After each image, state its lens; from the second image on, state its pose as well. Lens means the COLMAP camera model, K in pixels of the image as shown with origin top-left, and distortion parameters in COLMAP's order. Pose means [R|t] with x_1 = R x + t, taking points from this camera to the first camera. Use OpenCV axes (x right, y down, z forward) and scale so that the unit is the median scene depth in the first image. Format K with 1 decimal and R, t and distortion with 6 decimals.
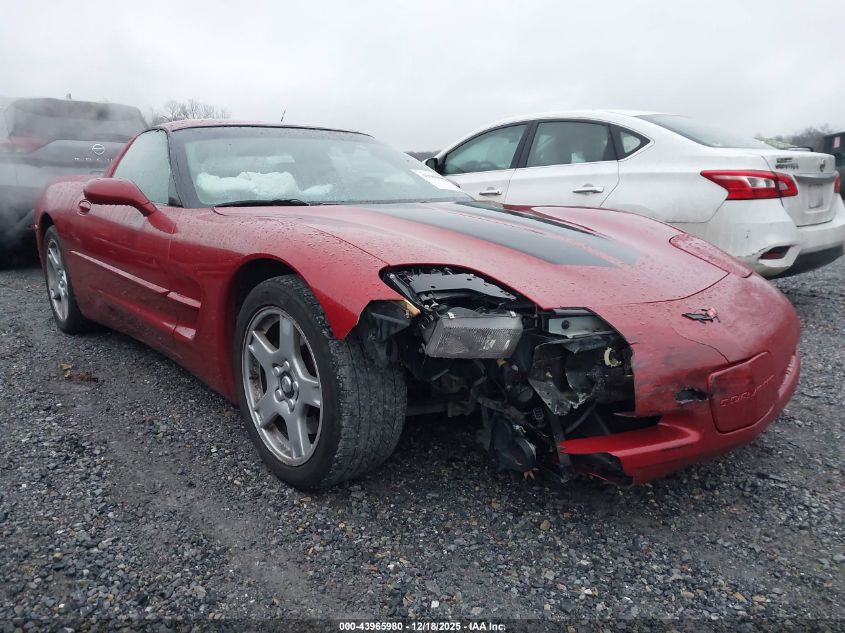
lens RADIAL K [[711.5, 0, 407.2], [0, 711.5, 316.2], [0, 0, 1]] dist [-0.002831, -0.009209]
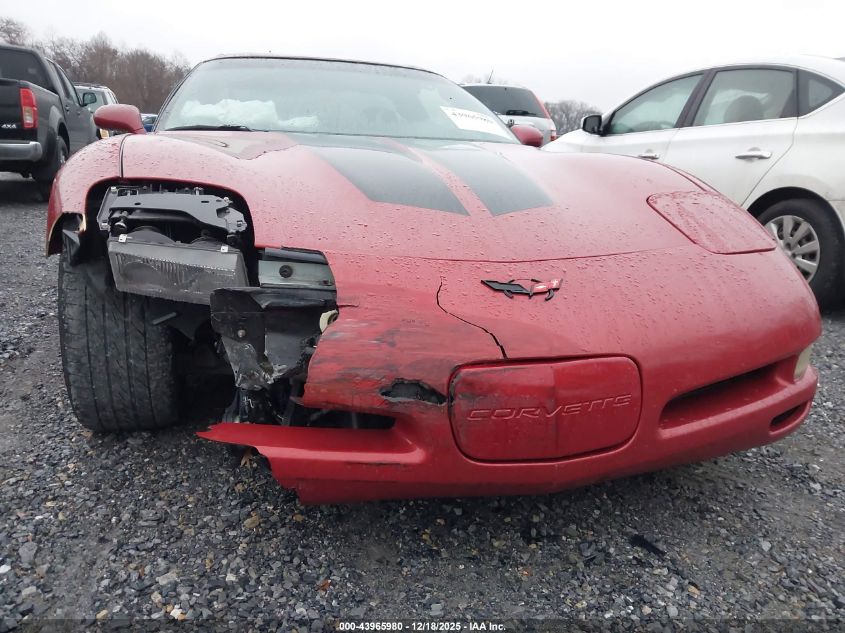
lens RADIAL K [[711.5, 0, 407.2], [0, 711.5, 316.2], [0, 0, 1]] dist [-0.002831, -0.009209]
pose [[0.911091, 0.132931, -0.390182, 0.335311], [-0.121626, 0.991124, 0.053663, 0.001774], [0.393853, -0.001436, 0.919172, 0.196278]]
